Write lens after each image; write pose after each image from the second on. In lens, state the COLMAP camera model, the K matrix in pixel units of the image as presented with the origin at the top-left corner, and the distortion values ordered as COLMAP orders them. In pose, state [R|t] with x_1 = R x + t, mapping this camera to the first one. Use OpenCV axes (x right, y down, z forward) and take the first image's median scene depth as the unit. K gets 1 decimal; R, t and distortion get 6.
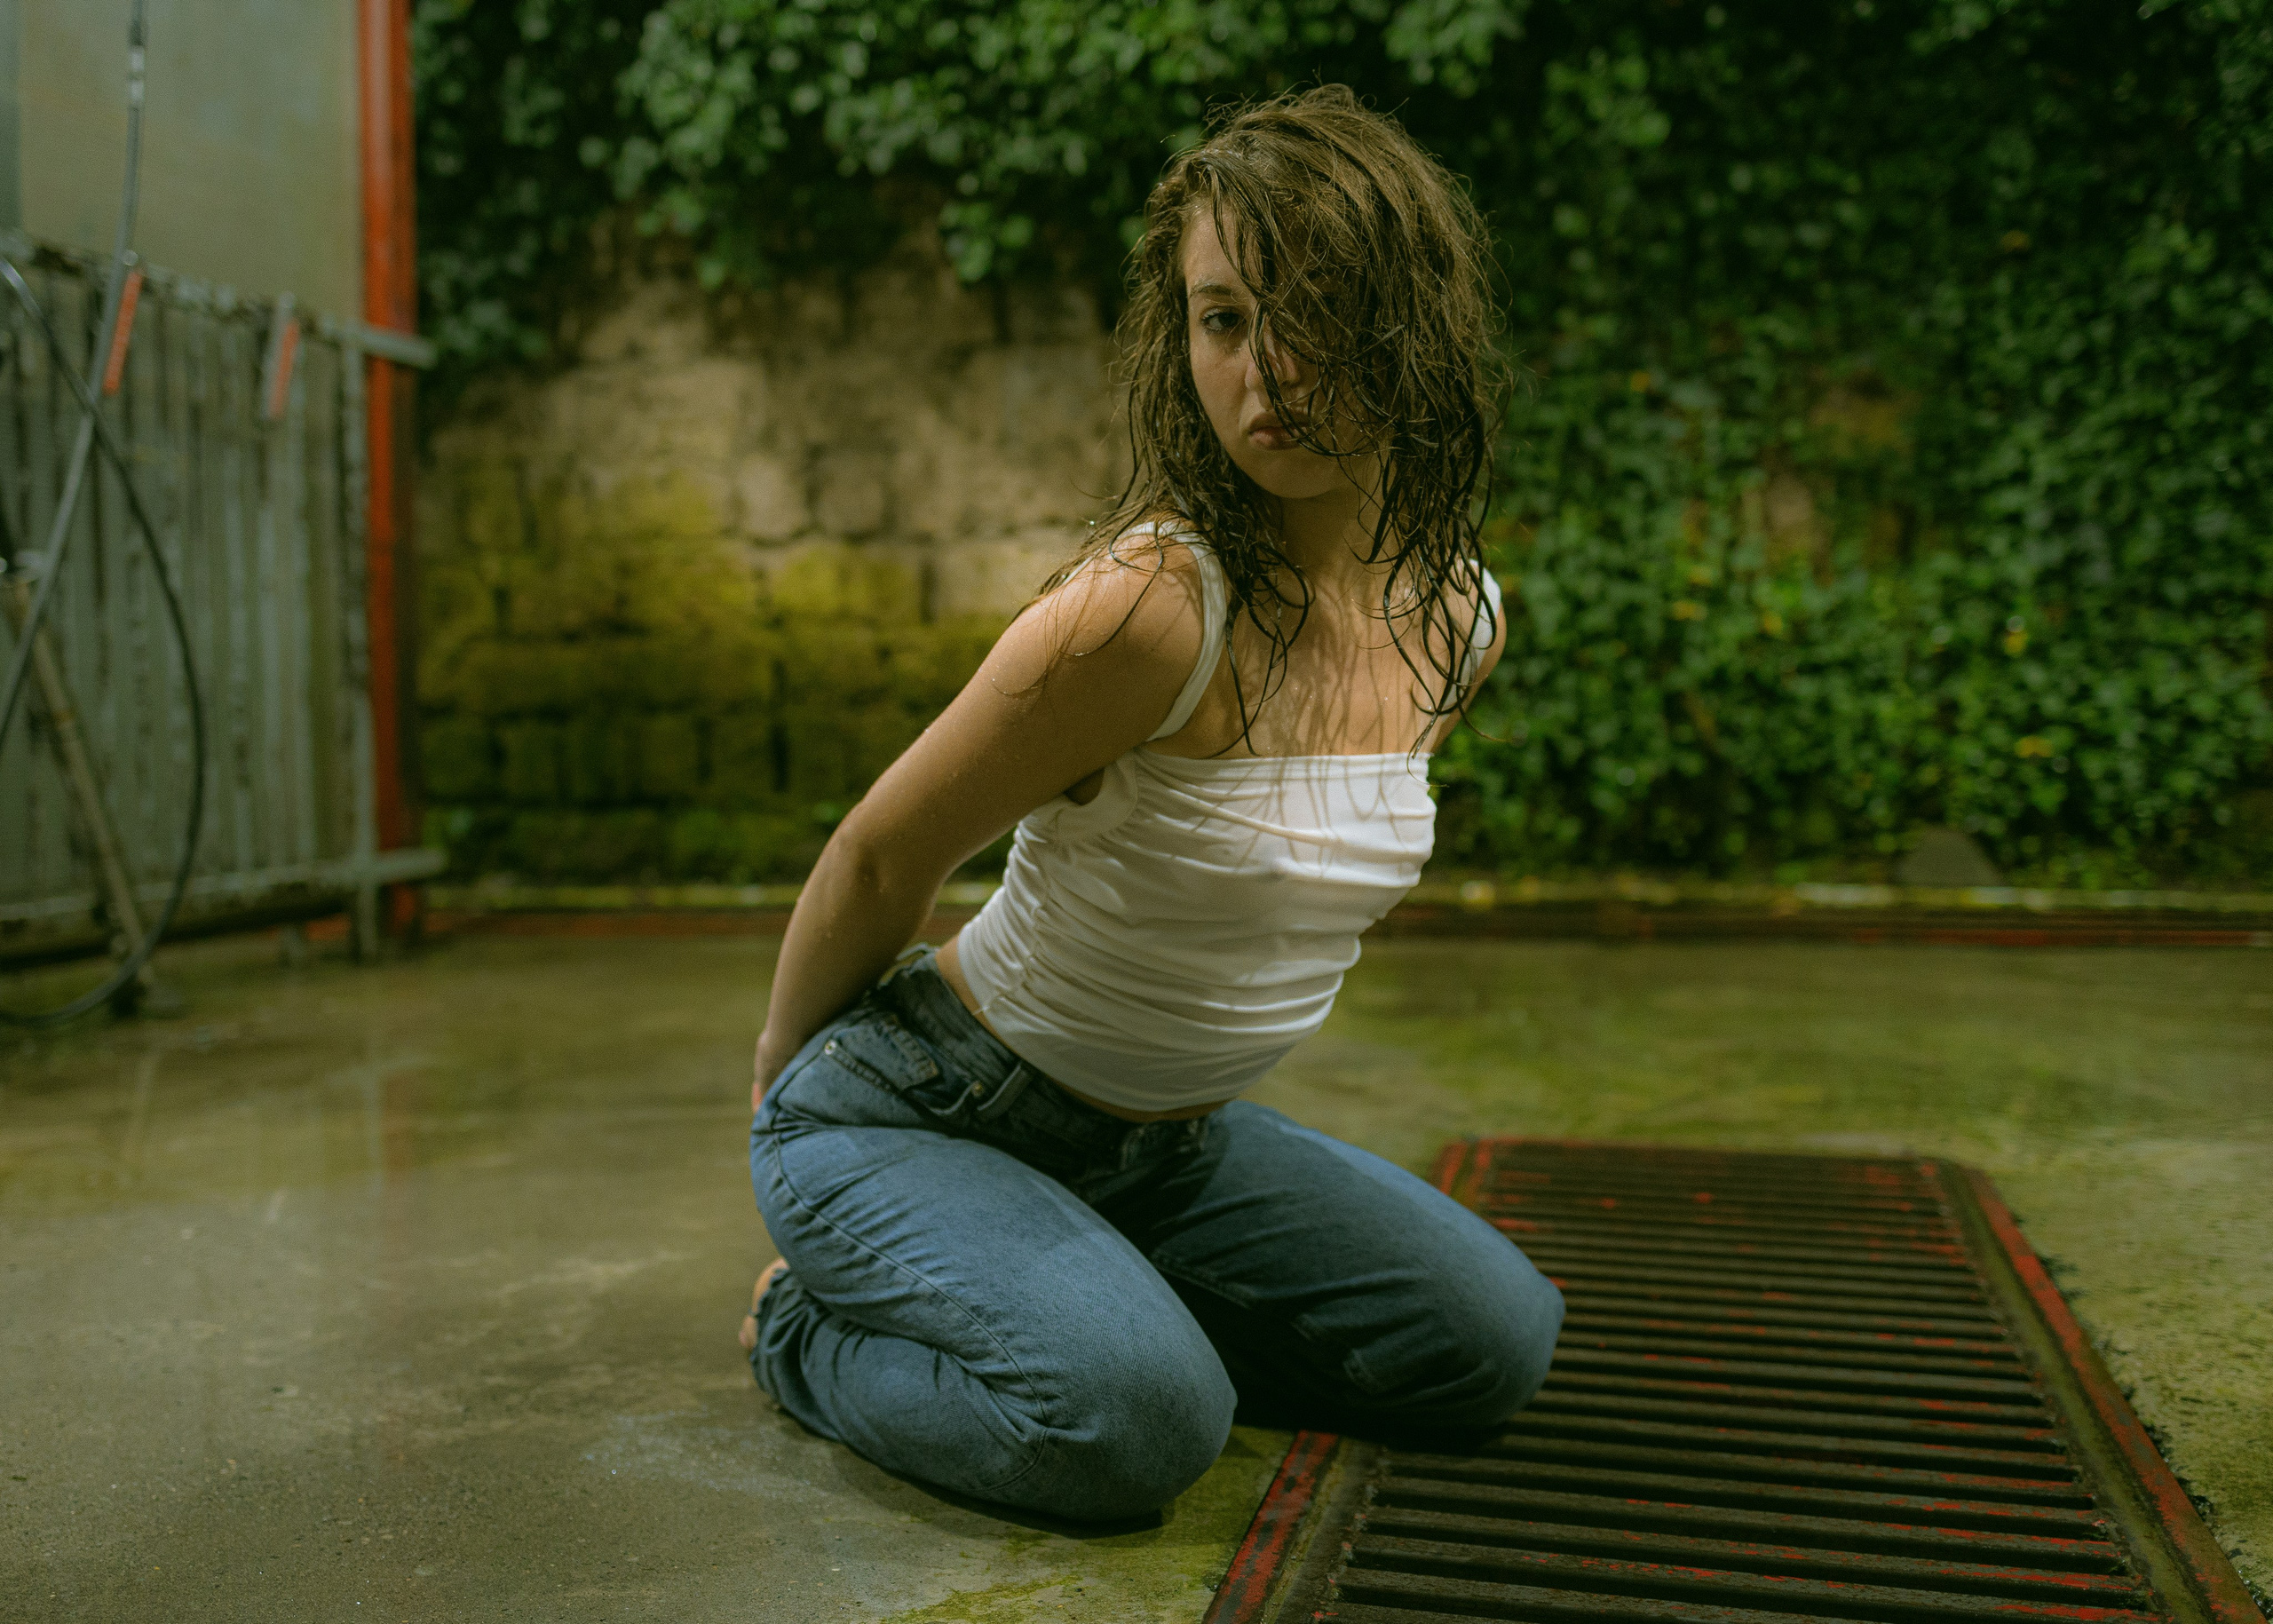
lens RADIAL K [[2616.4, 0, 1078.6], [0, 2616.4, 812.0], [0, 0, 1]] dist [0.029548, 0.000000]
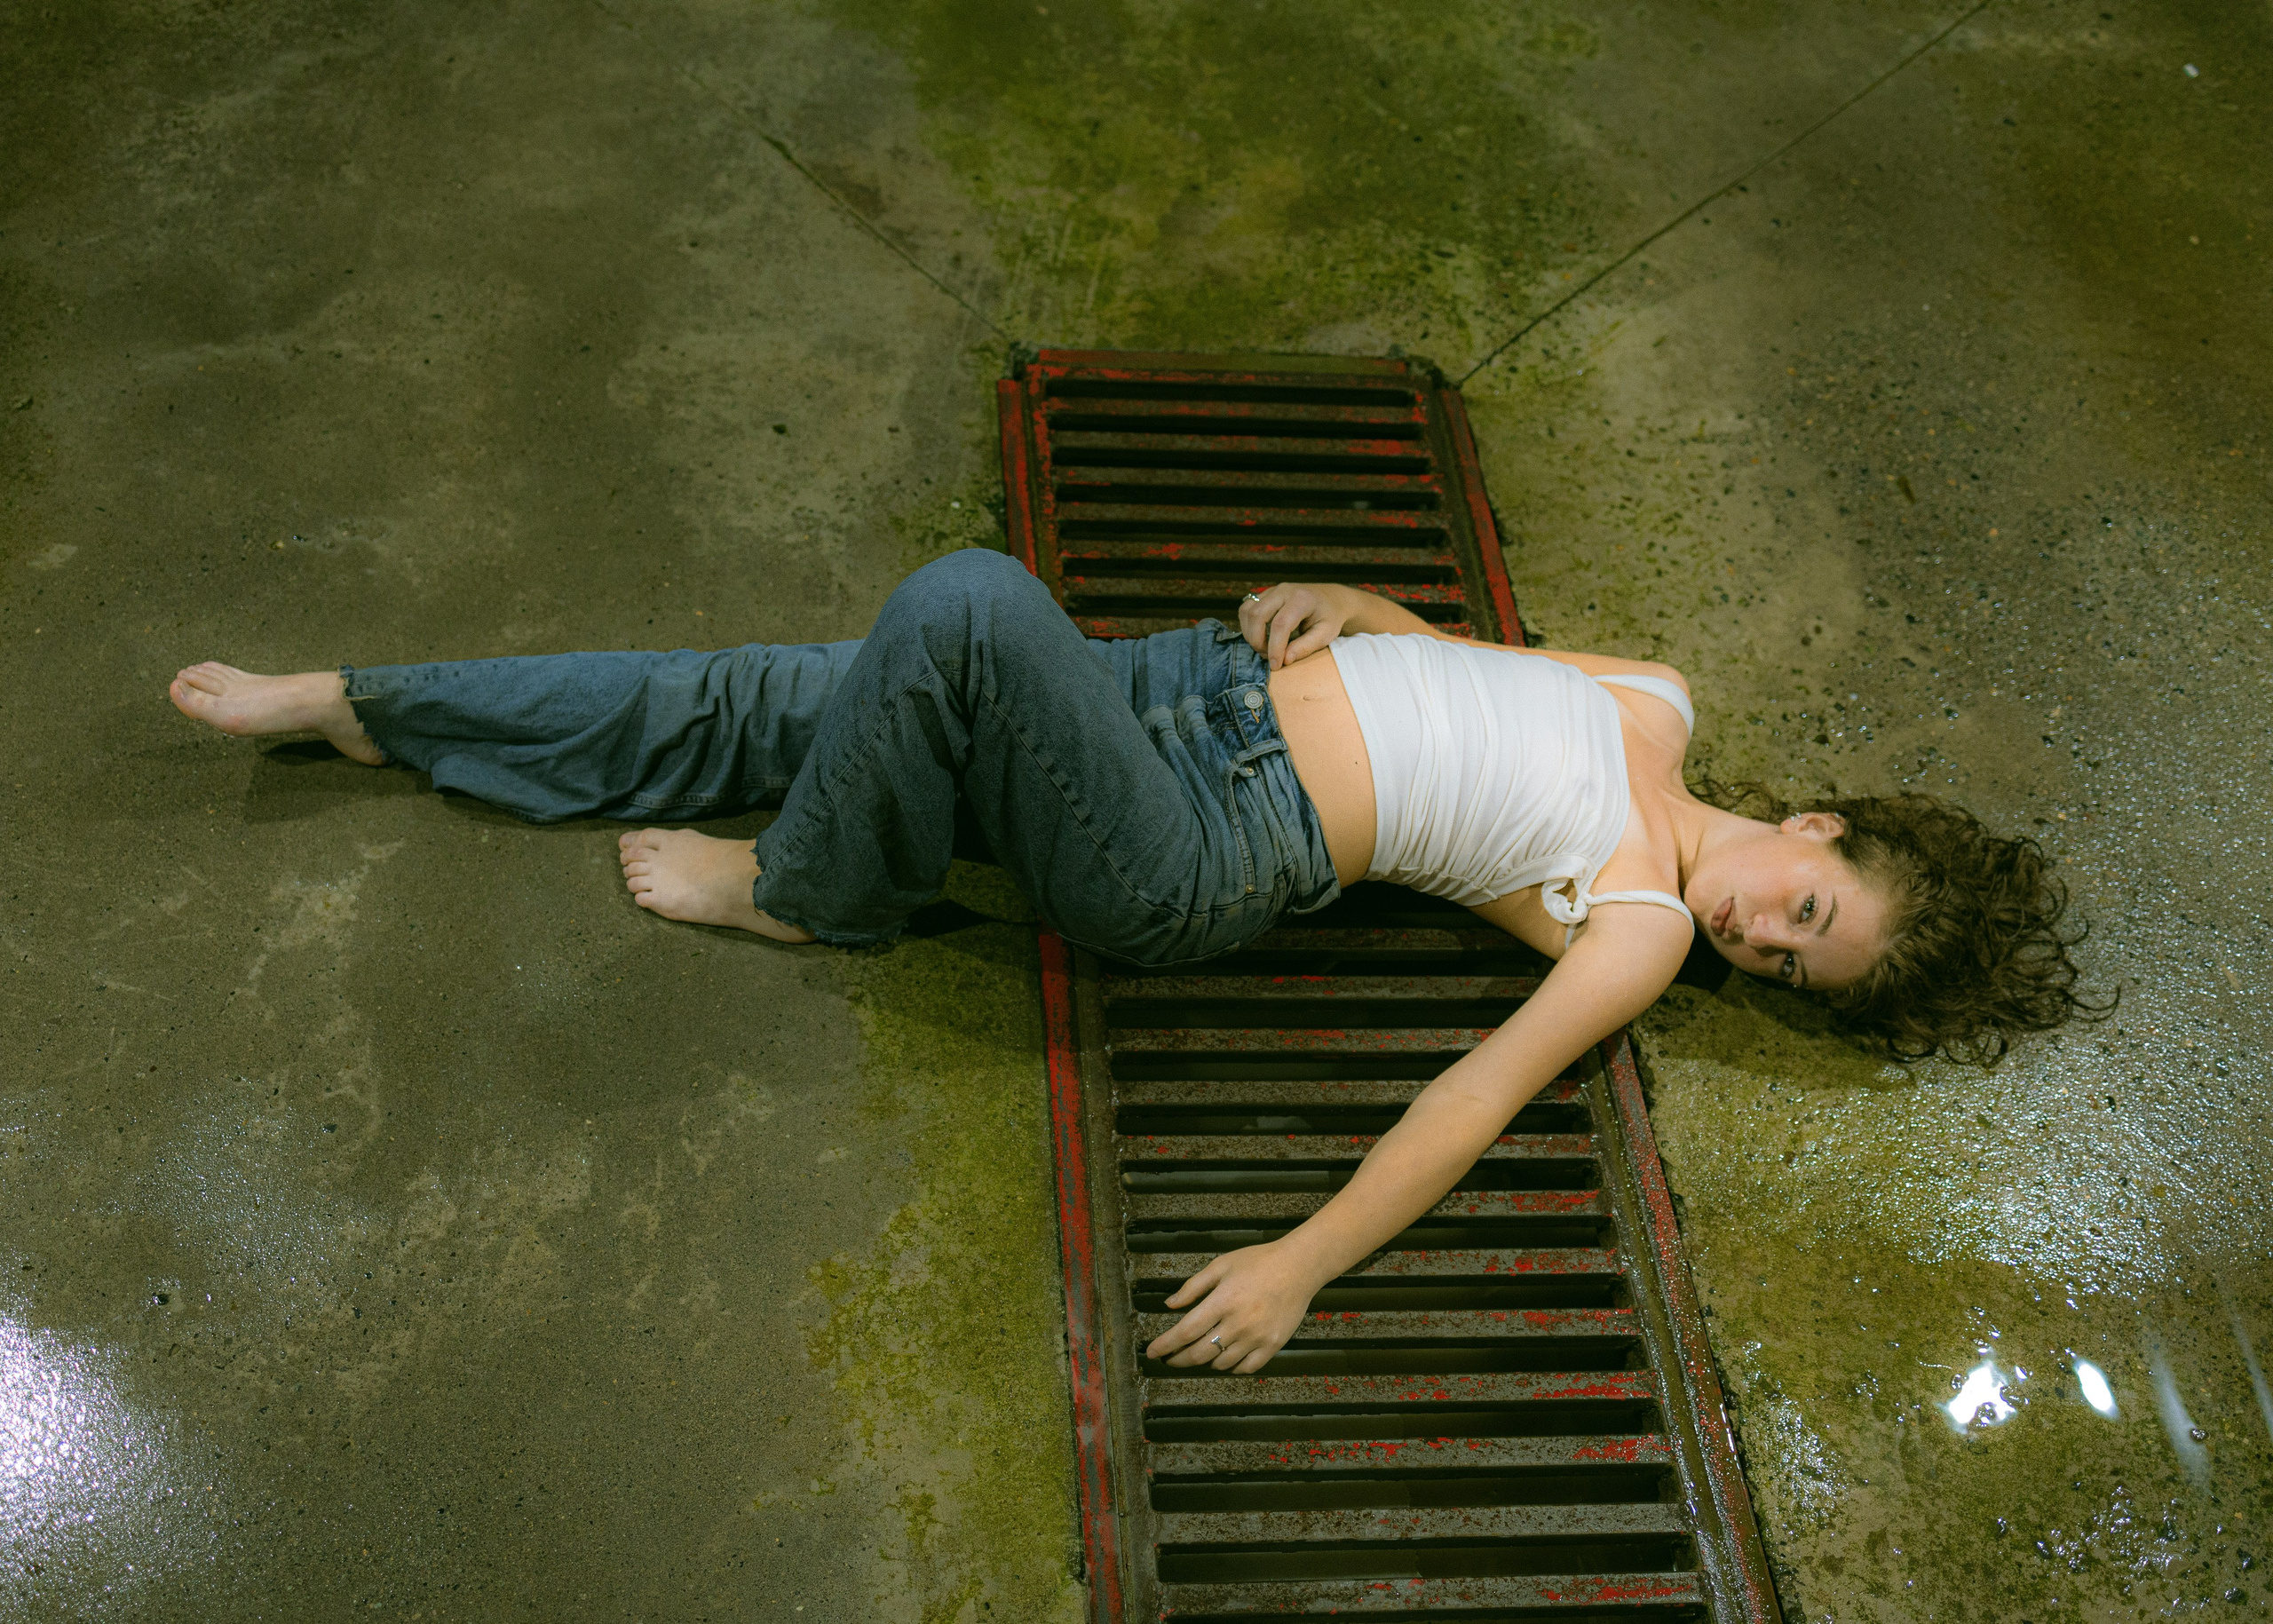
lens RADIAL K [[2416.7, 0, 1111.4], [0, 2416.7, 765.6], [0, 0, 1]] dist [0.020872, 0.000000]
pose [[0.948246, -0.171792, 0.267051, -0.057717], [-0.085019, 0.672946, 0.734789, -0.276031], [-0.305942, -0.719465, 0.623513, 0.148369]]
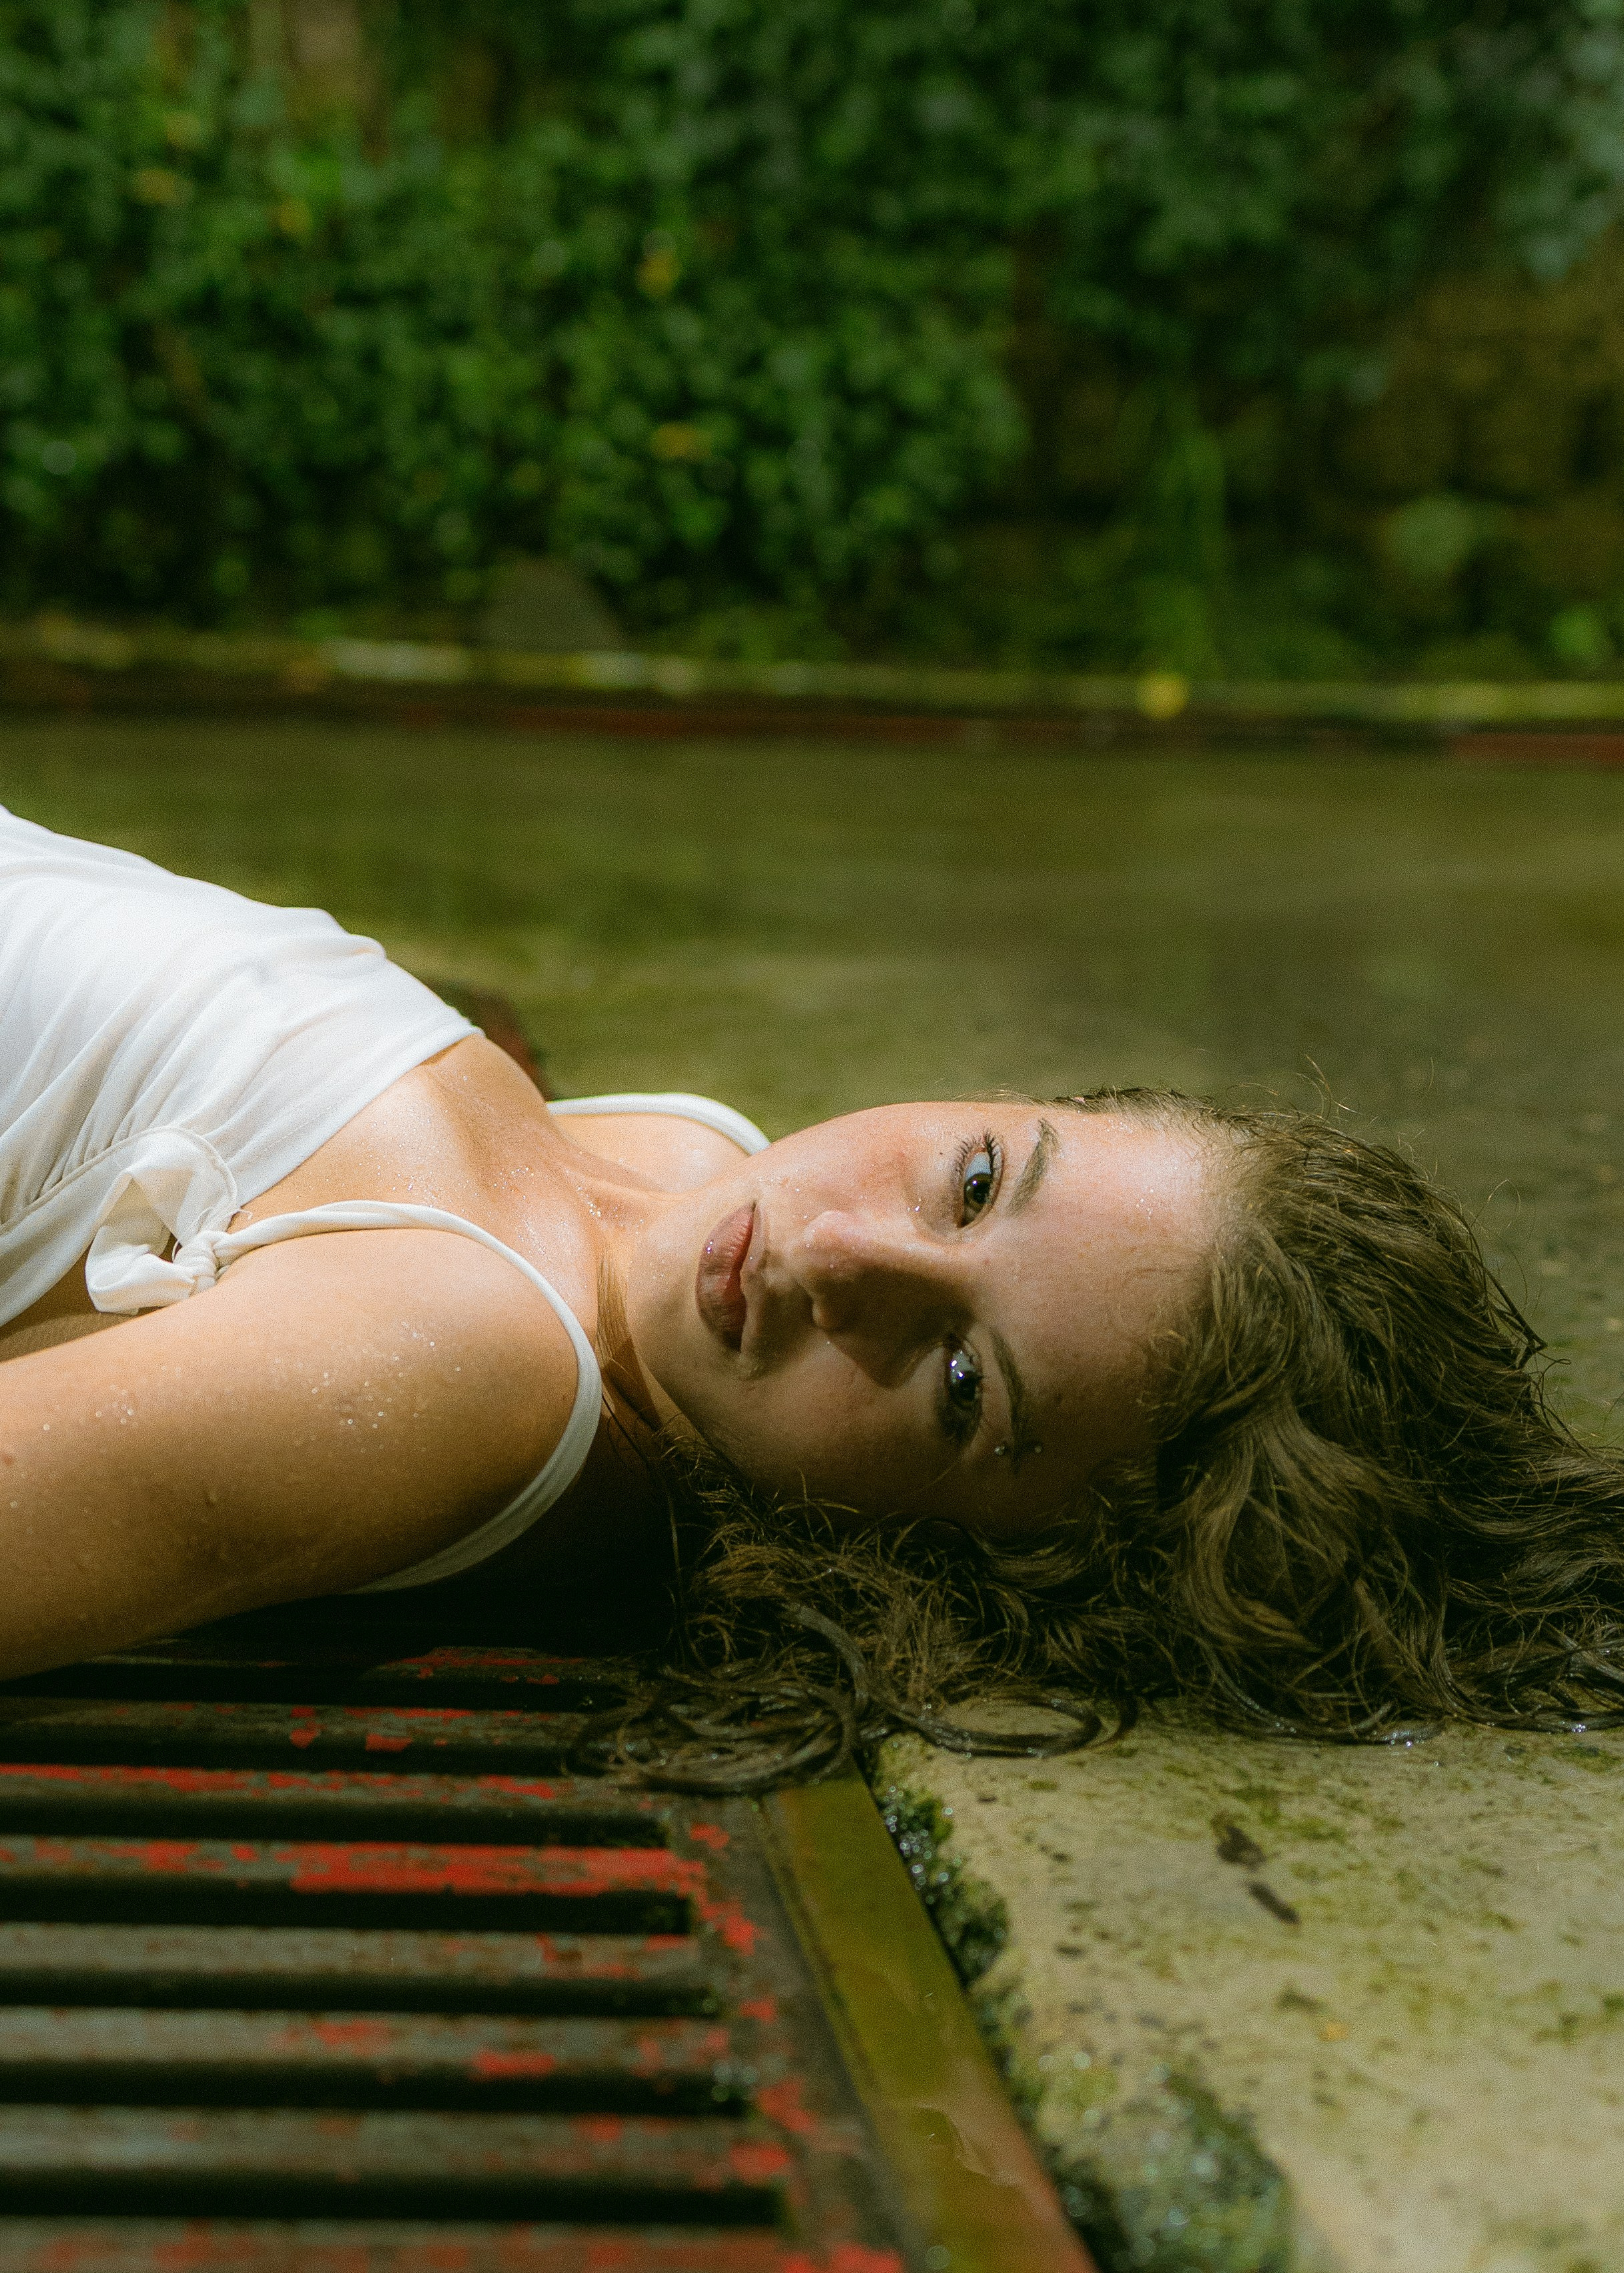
lens RADIAL K [[3991.9, 0, 796.8], [0, 3991.9, 1062.3], [0, 0, 1]] dist [0.156430, 0.000000]
pose [[0.936118, -0.001396, 0.351682, 0.040012], [-0.034808, 0.994714, 0.096602, 0.031034], [-0.349958, -0.102673, 0.931122, 0.046929]]
